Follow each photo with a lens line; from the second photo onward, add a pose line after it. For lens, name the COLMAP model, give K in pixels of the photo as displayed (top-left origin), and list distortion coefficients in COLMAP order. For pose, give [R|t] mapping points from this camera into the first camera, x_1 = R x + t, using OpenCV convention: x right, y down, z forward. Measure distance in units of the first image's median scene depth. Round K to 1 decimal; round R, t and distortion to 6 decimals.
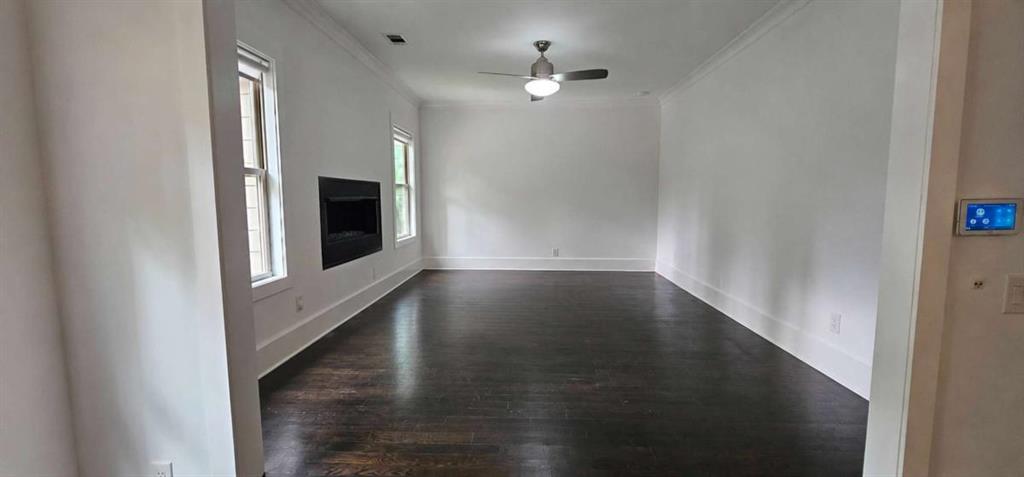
lens RADIAL K [[427.3, 0, 512.0], [0, 427.3, 238.5], [0, 0, 1]] dist [-0.001078, -0.000361]
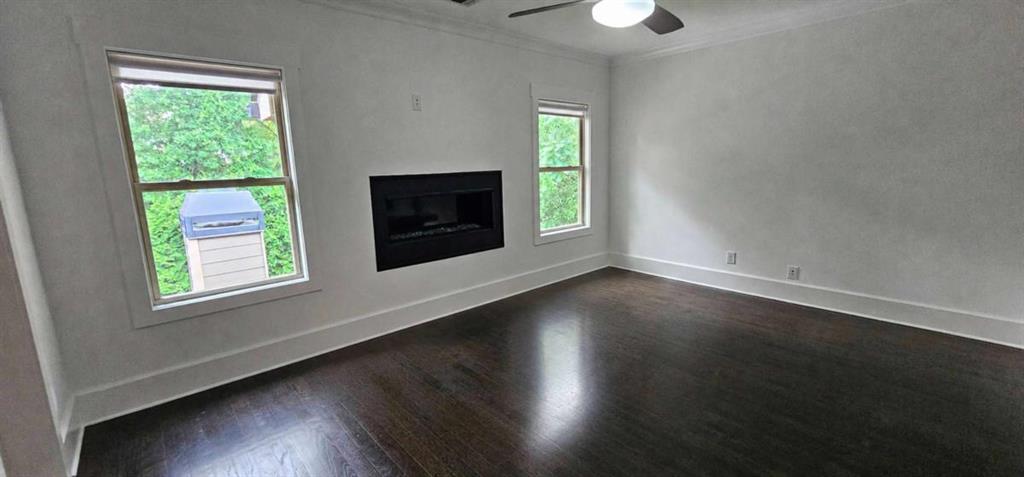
lens RADIAL K [[427.3, 0, 512.0], [0, 427.3, 238.5], [0, 0, 1]] dist [-0.001078, -0.000361]
pose [[0.702481, 0.111025, -0.702990, 0.266347], [-0.045444, 0.992739, 0.111374, -0.073083], [0.710251, -0.046291, 0.702425, 0.310828]]
